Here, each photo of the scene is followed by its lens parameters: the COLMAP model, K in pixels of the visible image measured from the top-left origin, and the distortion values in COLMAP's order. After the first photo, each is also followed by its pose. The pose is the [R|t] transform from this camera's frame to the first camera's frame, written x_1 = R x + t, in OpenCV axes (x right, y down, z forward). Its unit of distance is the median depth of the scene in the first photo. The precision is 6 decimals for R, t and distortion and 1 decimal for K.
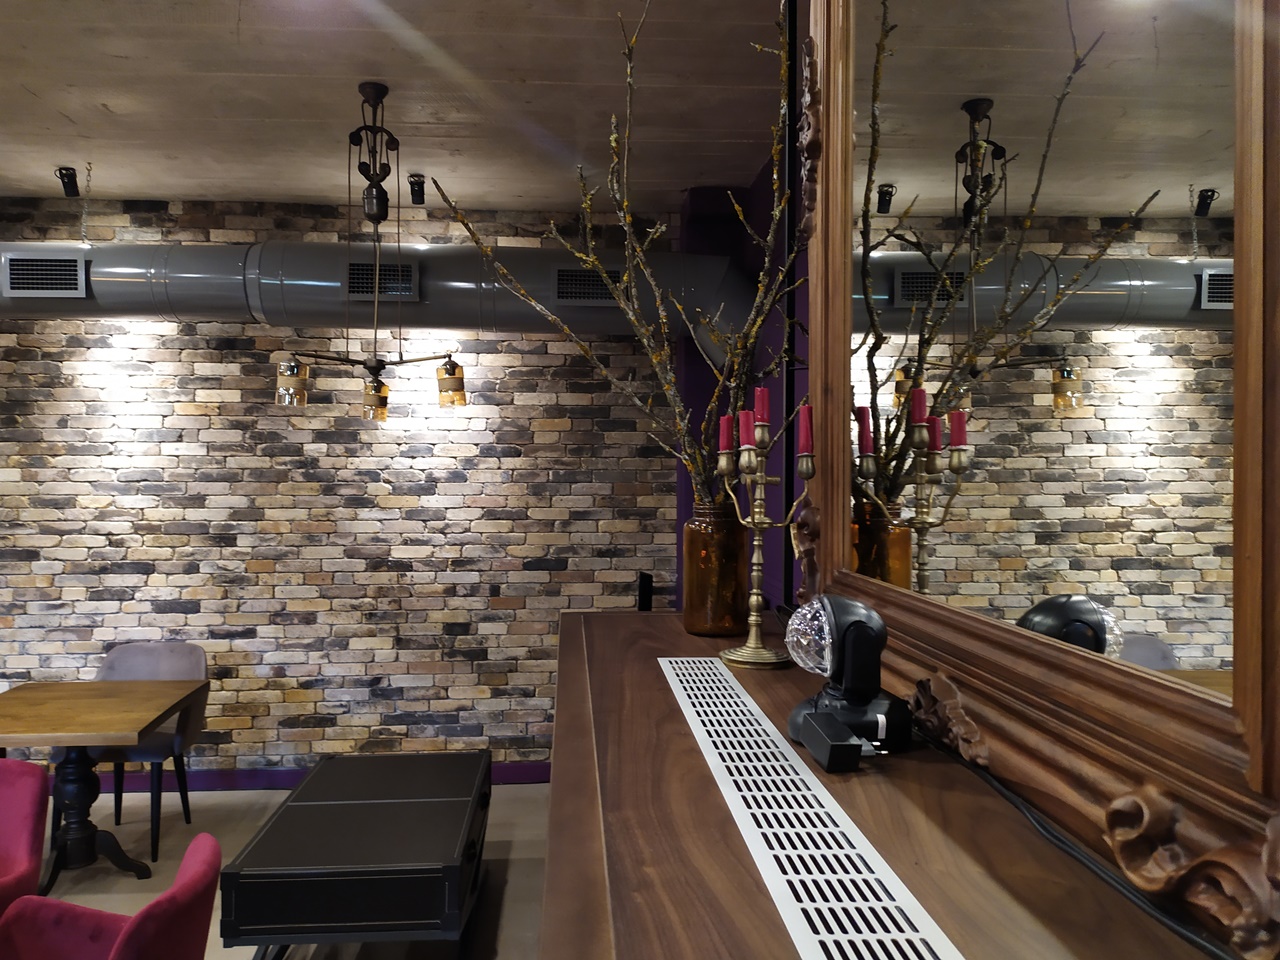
lens RADIAL K [[966.7, 0, 637.5], [0, 966.7, 477.7], [0, 0, 1]] dist [0.059335, -0.022476]
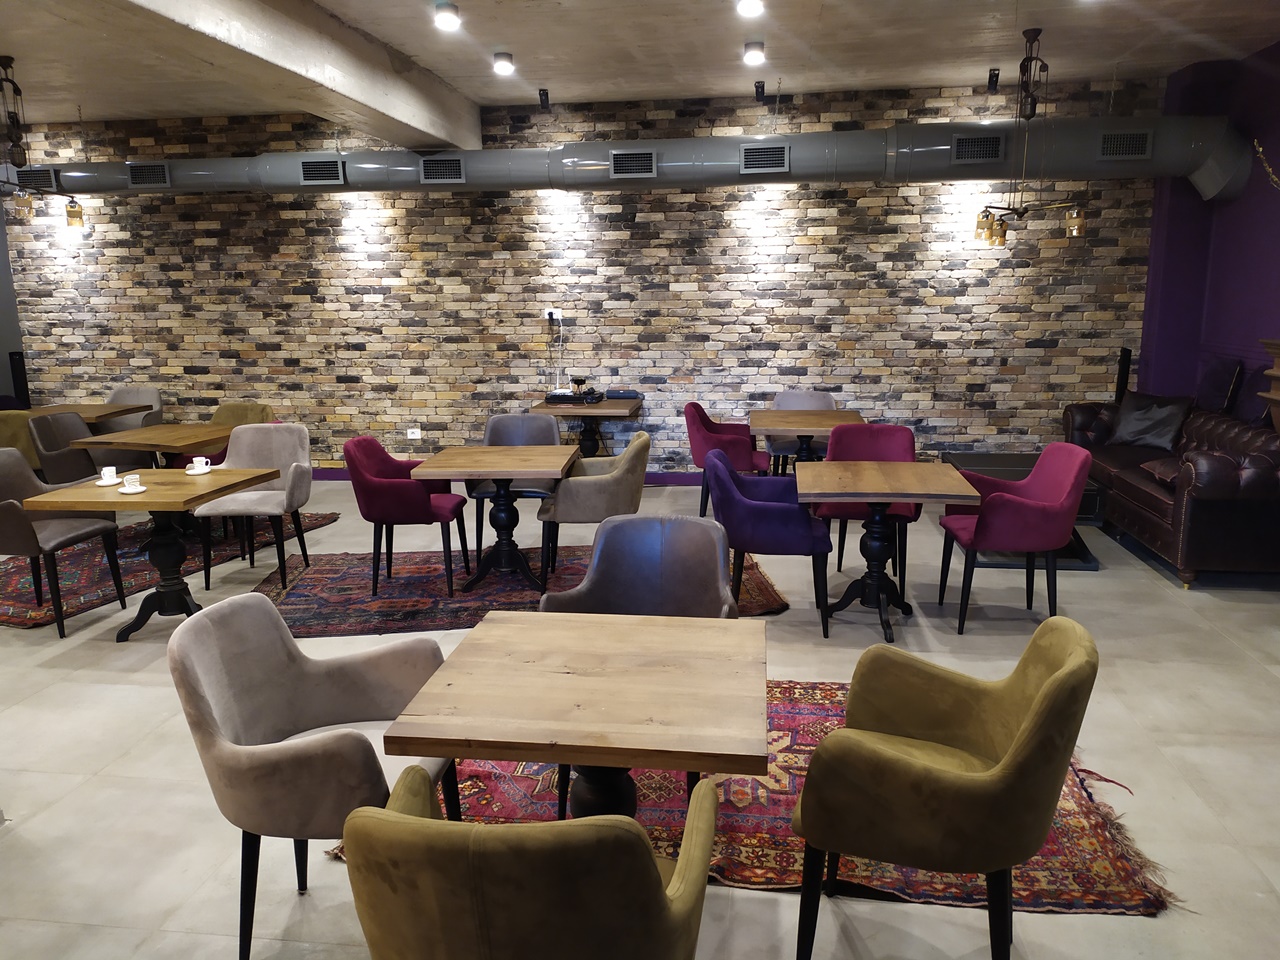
lens RADIAL K [[966.7, 0, 641.4], [0, 966.7, 484.2], [0, 0, 1]] dist [0.059335, -0.022476]
pose [[0.980606, 0.026065, -0.194251, -0.398419], [0.013410, 0.979871, 0.199179, -0.003368], [0.195532, -0.197921, 0.960518, -0.566852]]
